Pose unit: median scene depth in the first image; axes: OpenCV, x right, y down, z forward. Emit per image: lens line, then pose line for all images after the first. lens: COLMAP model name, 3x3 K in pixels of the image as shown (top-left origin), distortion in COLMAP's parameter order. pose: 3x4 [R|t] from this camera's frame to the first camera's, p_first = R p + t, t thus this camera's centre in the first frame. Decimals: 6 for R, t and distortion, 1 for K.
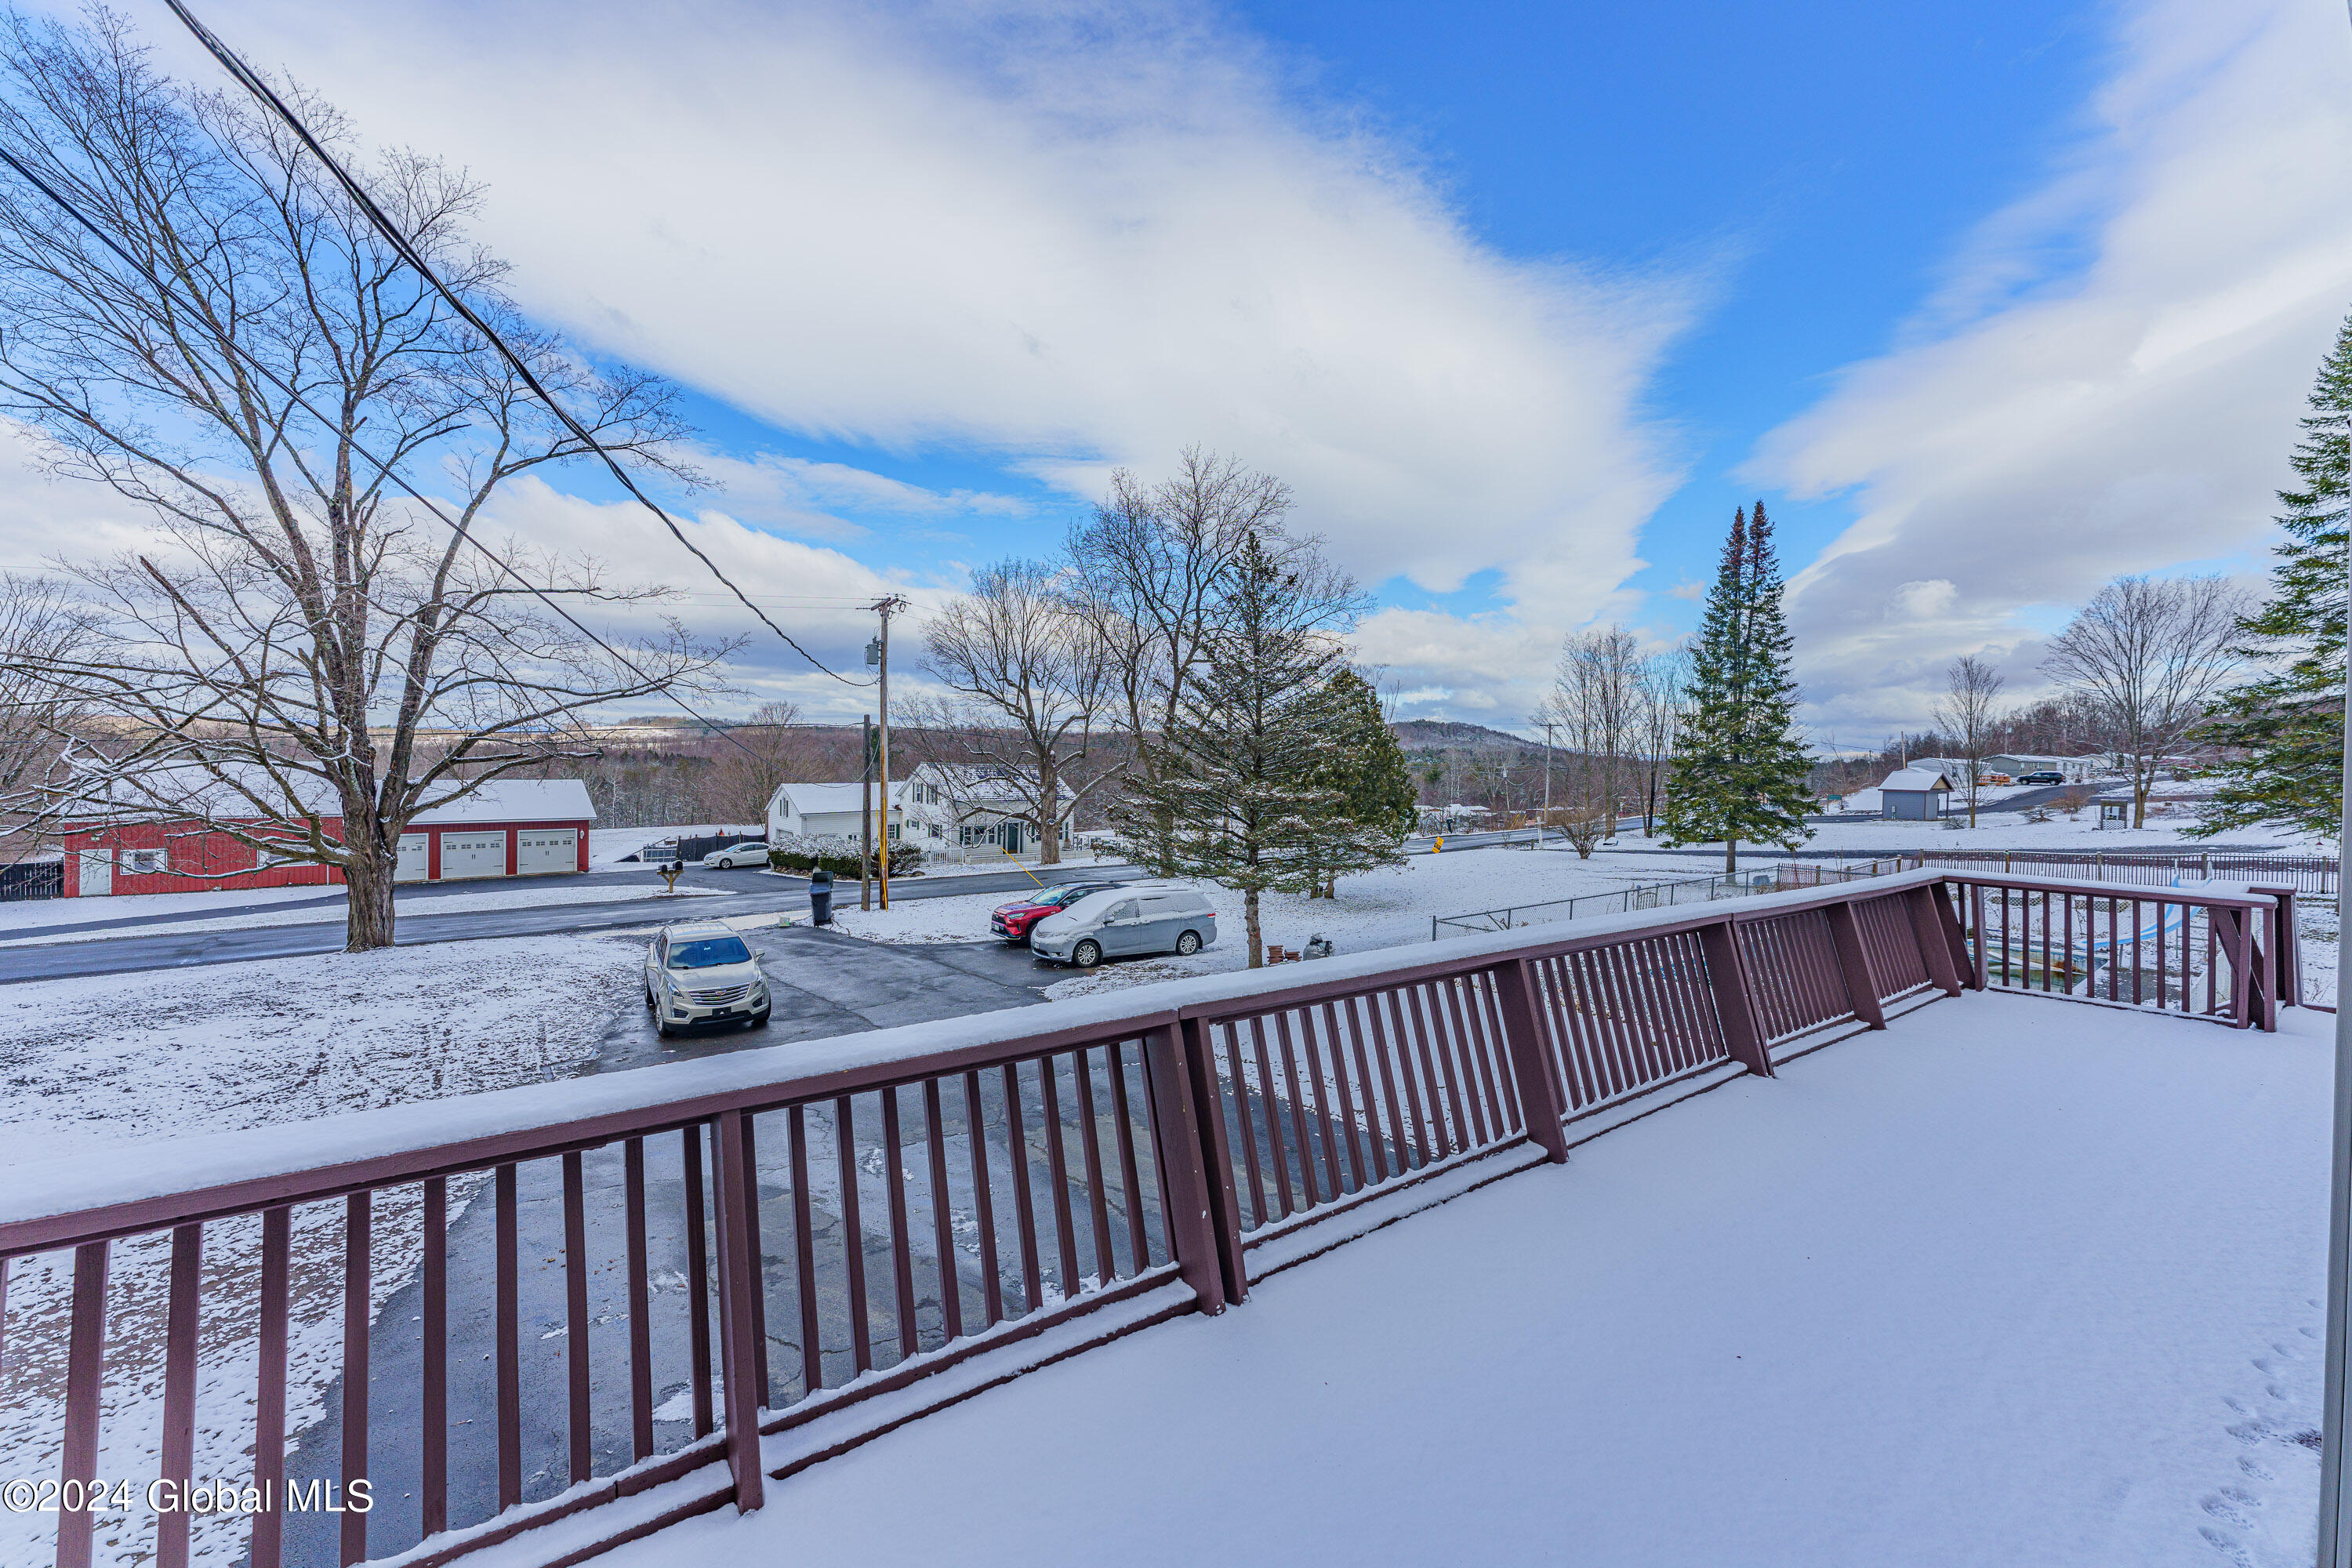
lens RADIAL K [[935.4, 0, 1173.5], [0, 935.4, 777.3], [0, 0, 1]] dist [0.001198, -0.000201]
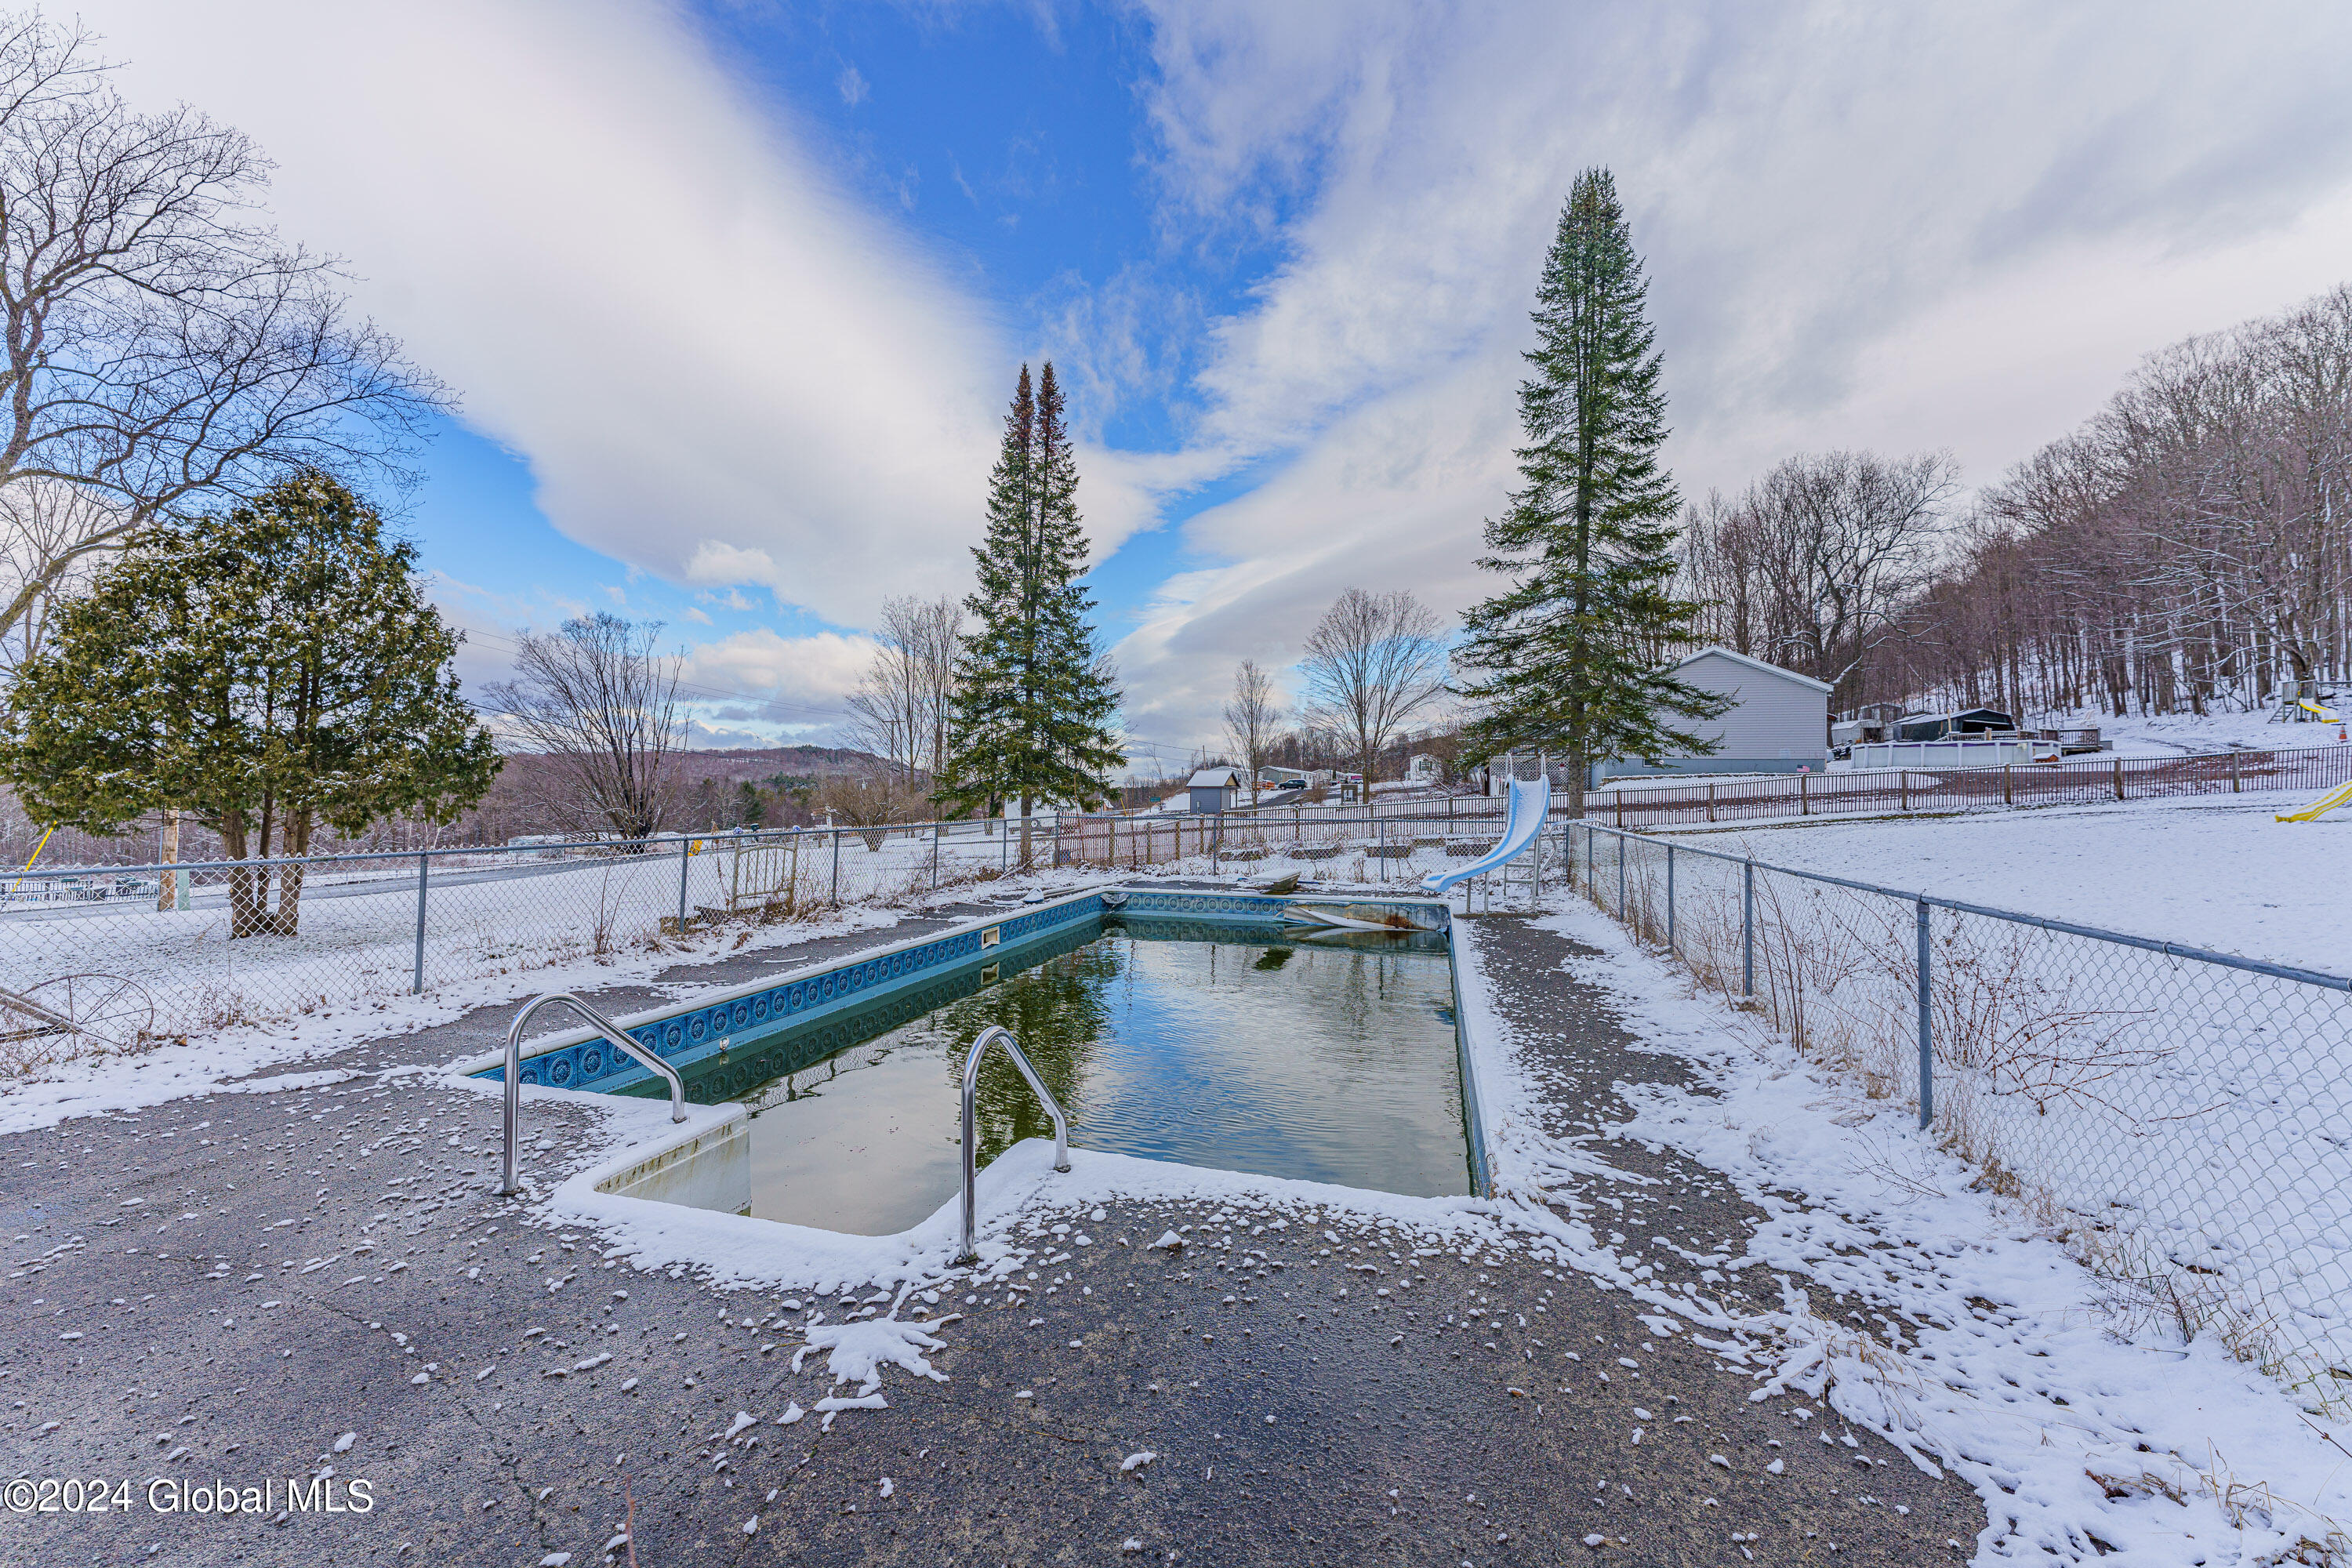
lens RADIAL K [[935.4, 0, 1173.5], [0, 935.4, 777.3], [0, 0, 1]] dist [0.001198, -0.000201]
pose [[0.809157, -0.001338, 0.587591, 0.246060], [0.019383, 0.999514, -0.024417, 0.065422], [-0.587272, 0.031146, 0.808790, 0.313219]]
